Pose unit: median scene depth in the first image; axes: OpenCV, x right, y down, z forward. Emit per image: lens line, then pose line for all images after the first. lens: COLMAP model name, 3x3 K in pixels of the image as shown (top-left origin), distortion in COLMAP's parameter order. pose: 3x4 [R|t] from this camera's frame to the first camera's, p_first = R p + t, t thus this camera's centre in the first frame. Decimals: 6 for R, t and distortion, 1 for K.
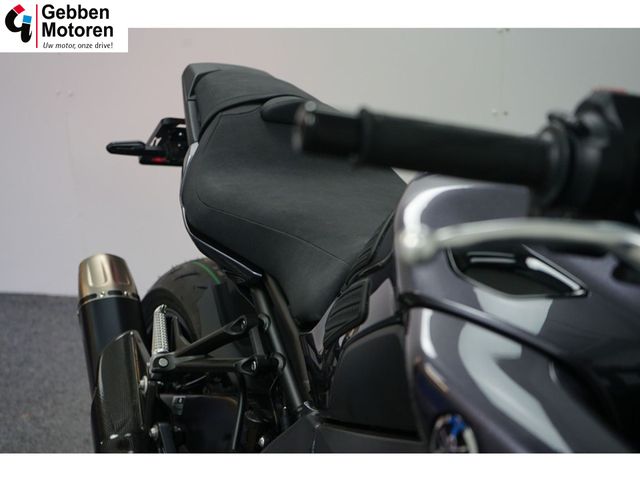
lens RADIAL K [[1005.3, 0, 320.9], [0, 1005.3, 243.3], [0, 0, 1]] dist [-0.018489, 0.000000]
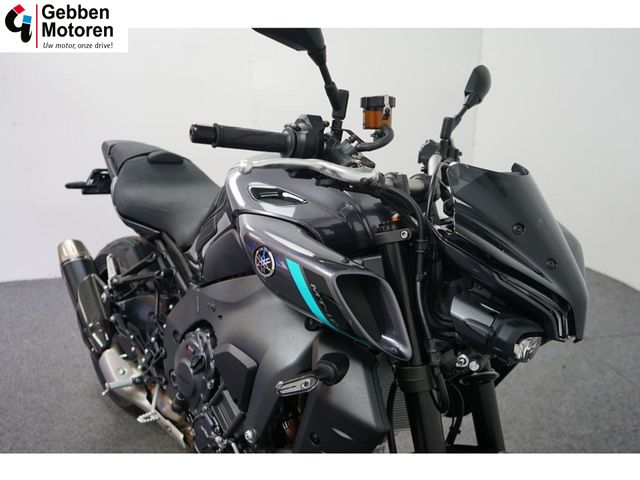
lens RADIAL K [[511.2, 0, 320.5], [0, 511.2, 245.2], [0, 0, 1]] dist [-0.001767, 0.014821]
pose [[0.950533, -0.121521, 0.285865, -0.045854], [0.120363, 0.992493, 0.021688, 0.072762], [-0.286355, 0.013792, 0.958024, -0.130986]]
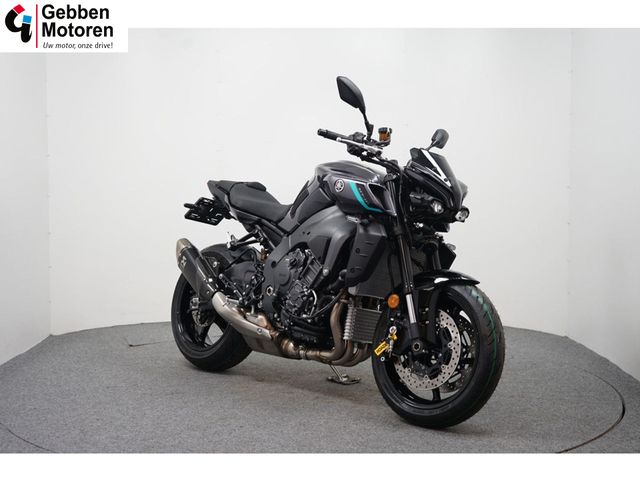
lens RADIAL K [[946.4, 0, 321.0], [0, 946.4, 240.2], [0, 0, 1]] dist [0.007001, 0.000000]
pose [[0.950441, 0.014142, 0.310583, -0.863436], [0.085922, 0.948112, -0.306108, 1.112186], [-0.298796, 0.317623, 0.899909, -2.001757]]
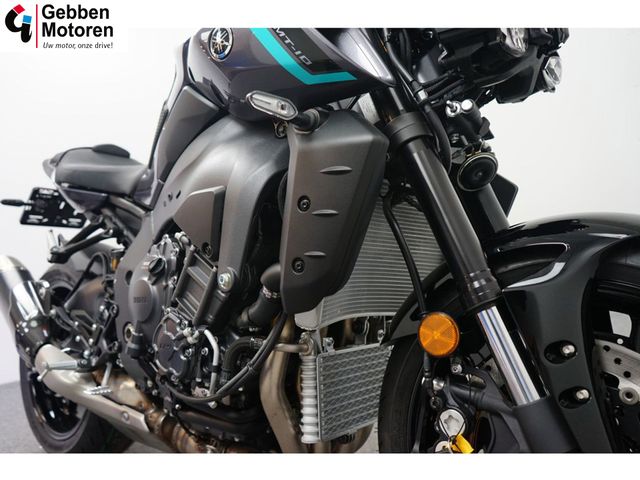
lens RADIAL K [[511.2, 0, 314.5], [0, 511.2, 234.6], [0, 0, 1]] dist [-0.001767, 0.014821]
pose [[0.902593, -0.144915, 0.405371, -0.103074], [0.278132, 0.915028, -0.292174, 0.483354], [-0.328585, 0.376461, 0.866204, 0.029851]]
